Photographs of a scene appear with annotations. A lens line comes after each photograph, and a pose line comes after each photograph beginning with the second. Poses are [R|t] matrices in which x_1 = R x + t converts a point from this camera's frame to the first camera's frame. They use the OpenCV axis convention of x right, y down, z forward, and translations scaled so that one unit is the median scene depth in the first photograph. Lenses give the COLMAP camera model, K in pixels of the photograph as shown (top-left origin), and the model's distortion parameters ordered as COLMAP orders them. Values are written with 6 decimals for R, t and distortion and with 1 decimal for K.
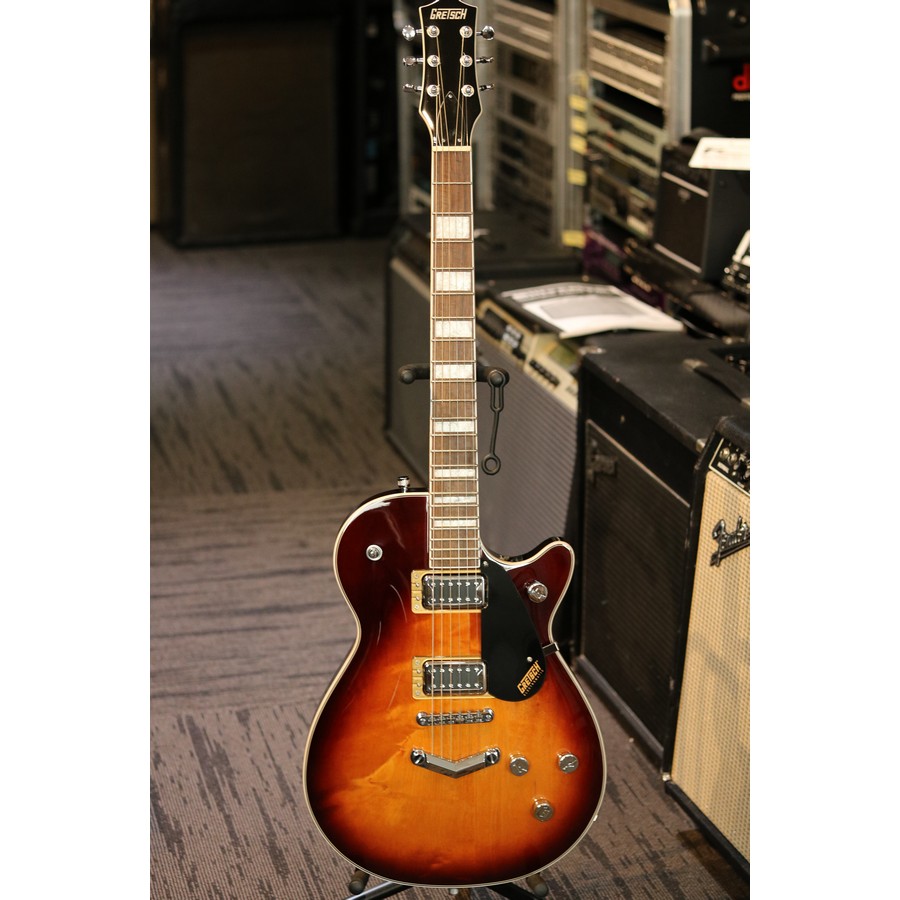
lens RADIAL K [[2132.0, 0, 449.1], [0, 2132.0, 448.8], [0, 0, 1]] dist [-0.104593, 0.000000]
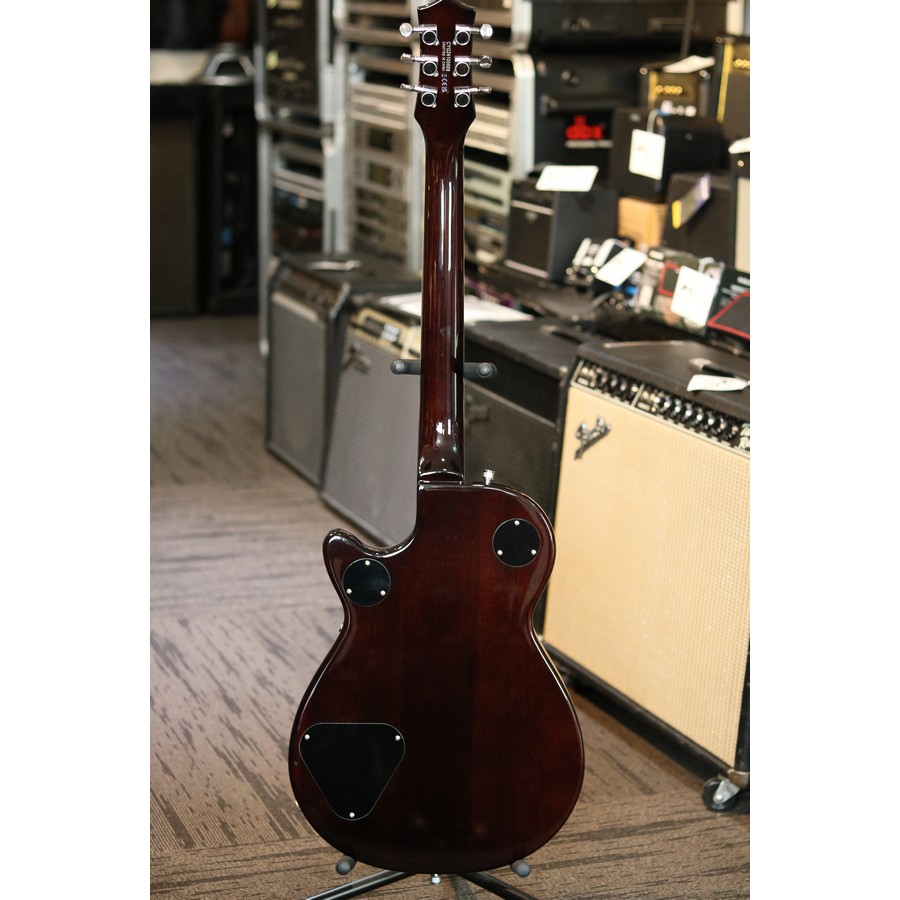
lens RADIAL K [[2132.0, 0, 451.8], [0, 2132.0, 450.8], [0, 0, 1]] dist [-0.104593, 0.000000]
pose [[0.994779, -0.004388, 0.101954, -0.059180], [0.012670, 0.996656, -0.080726, 0.111555], [-0.101258, 0.081596, 0.991508, -0.190881]]
